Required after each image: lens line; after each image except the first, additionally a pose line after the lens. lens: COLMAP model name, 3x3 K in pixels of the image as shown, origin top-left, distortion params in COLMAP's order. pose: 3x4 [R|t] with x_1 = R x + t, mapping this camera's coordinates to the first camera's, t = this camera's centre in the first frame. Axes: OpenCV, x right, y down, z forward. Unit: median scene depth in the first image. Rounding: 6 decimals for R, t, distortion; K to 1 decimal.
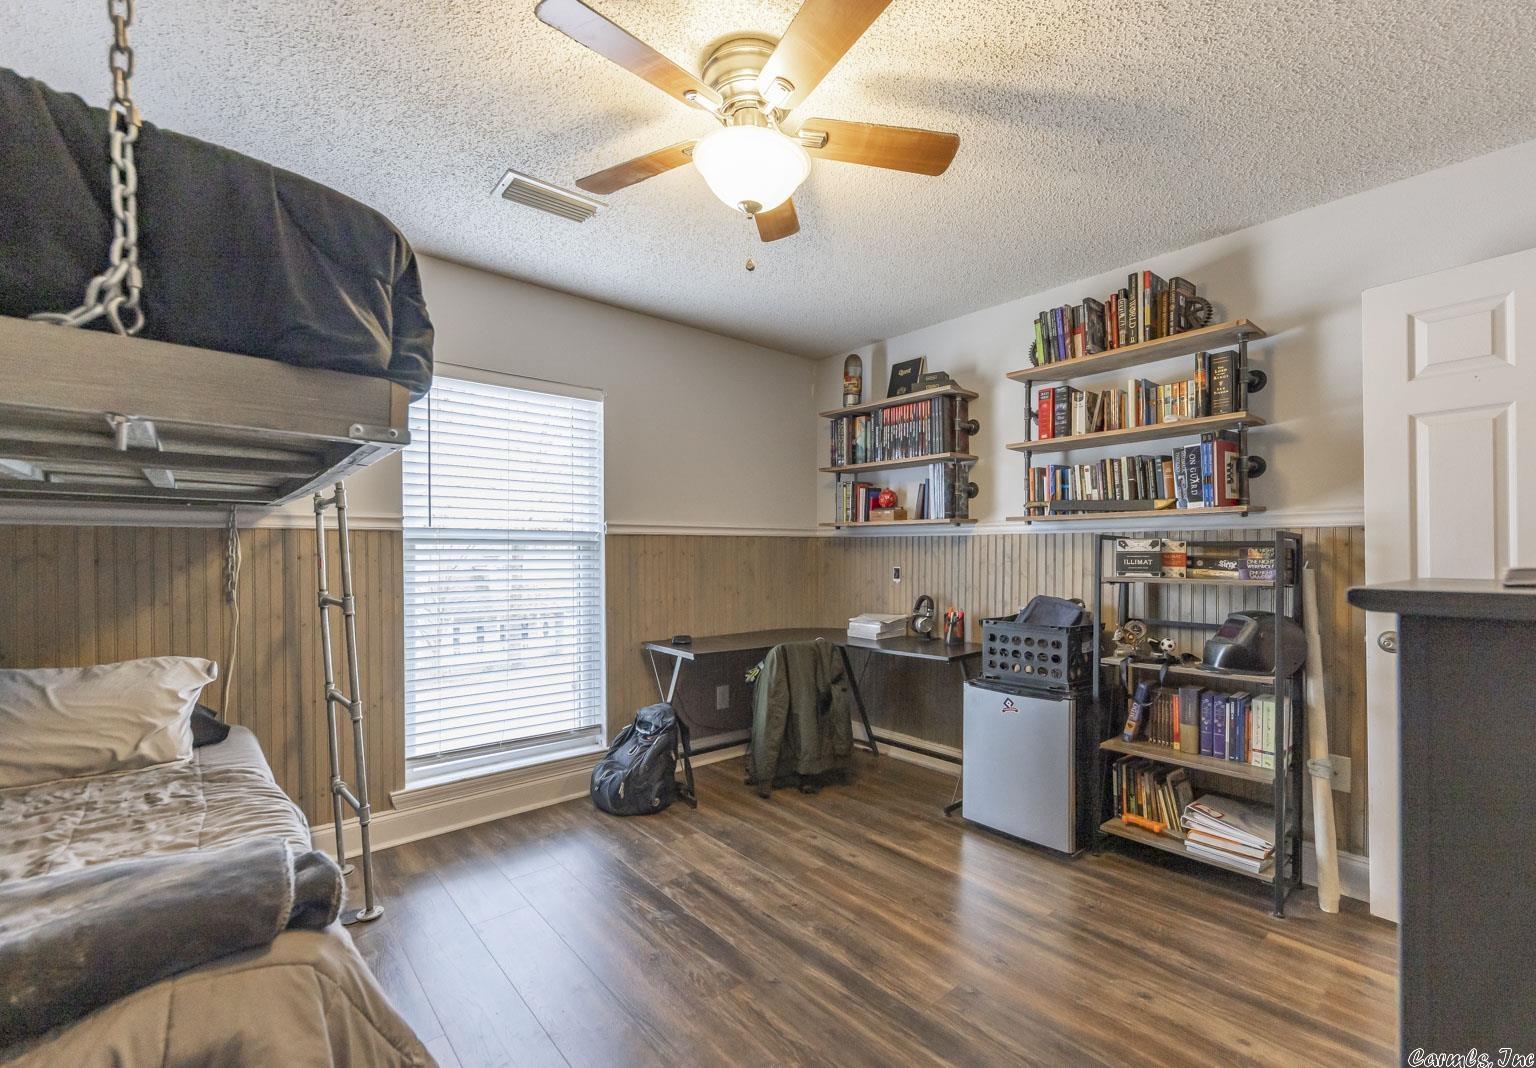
lens RADIAL K [[640.2, 0, 762.1], [0, 640.2, 558.7], [0, 0, 1]] dist [0.000410, 0.000009]
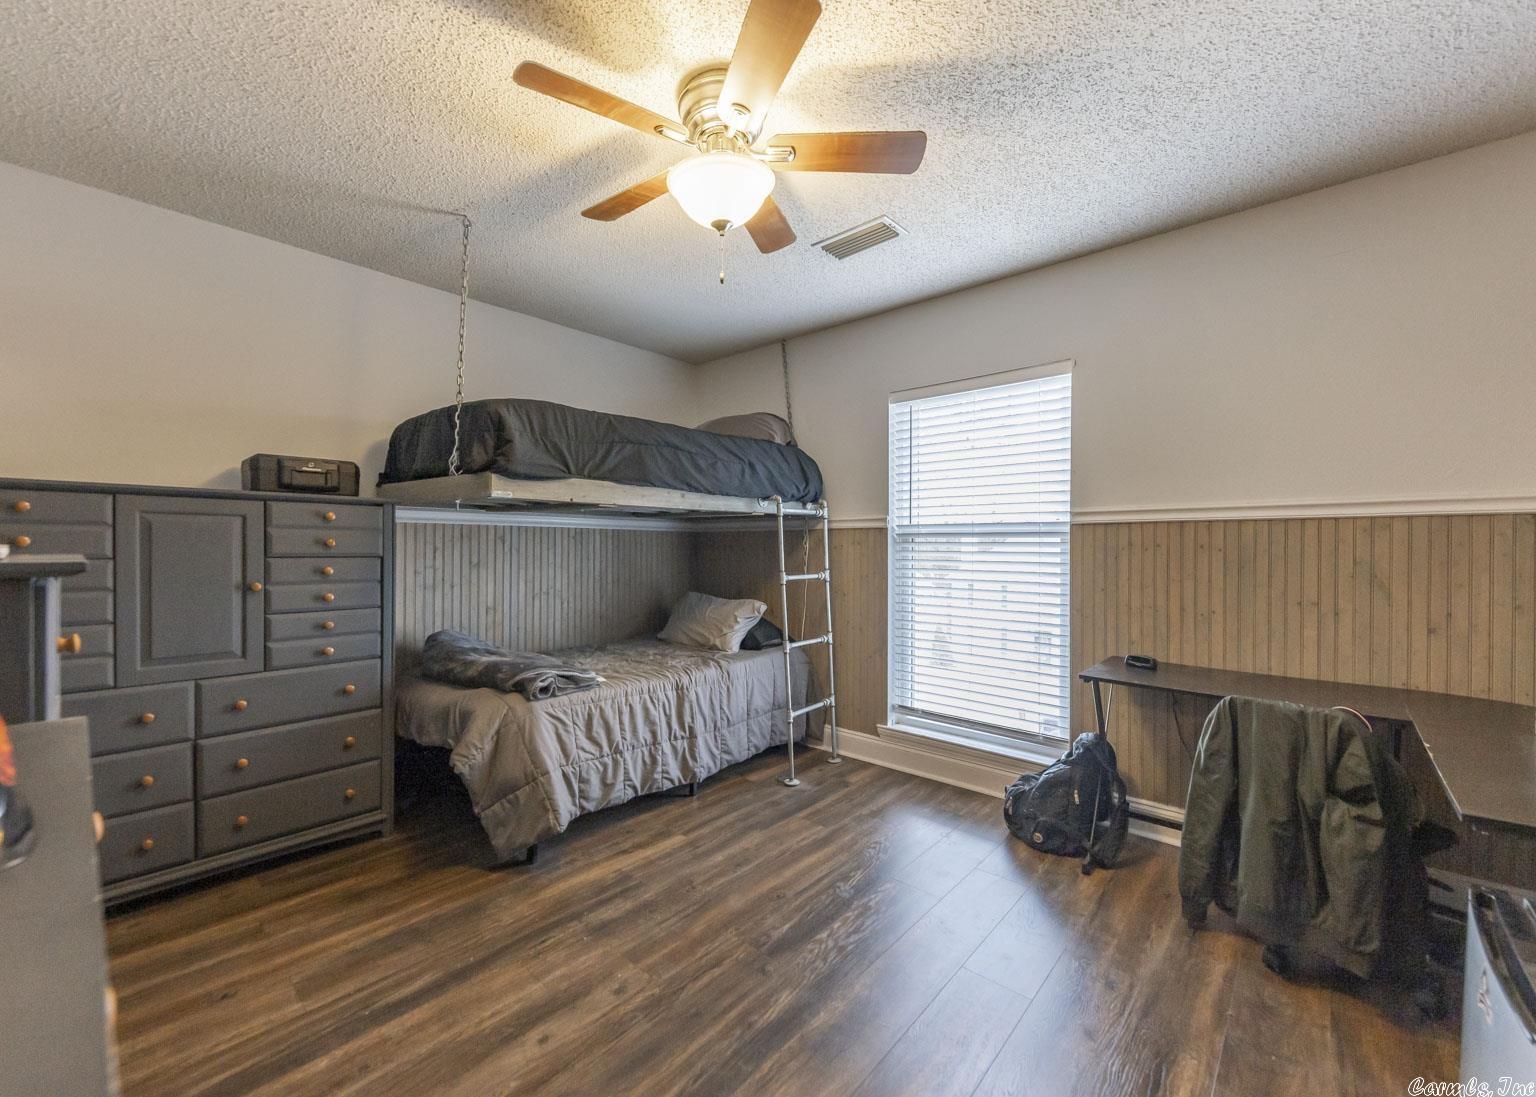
lens RADIAL K [[621.0, 0, 768.0], [0, 621.0, 548.5], [0, 0, 1]] dist [-0.000130, 0.000029]
pose [[0.142146, 0.007434, -0.989818, 0.582801], [-0.008394, 0.999945, 0.006305, -0.007160], [0.989810, 0.007412, 0.142201, 0.509509]]
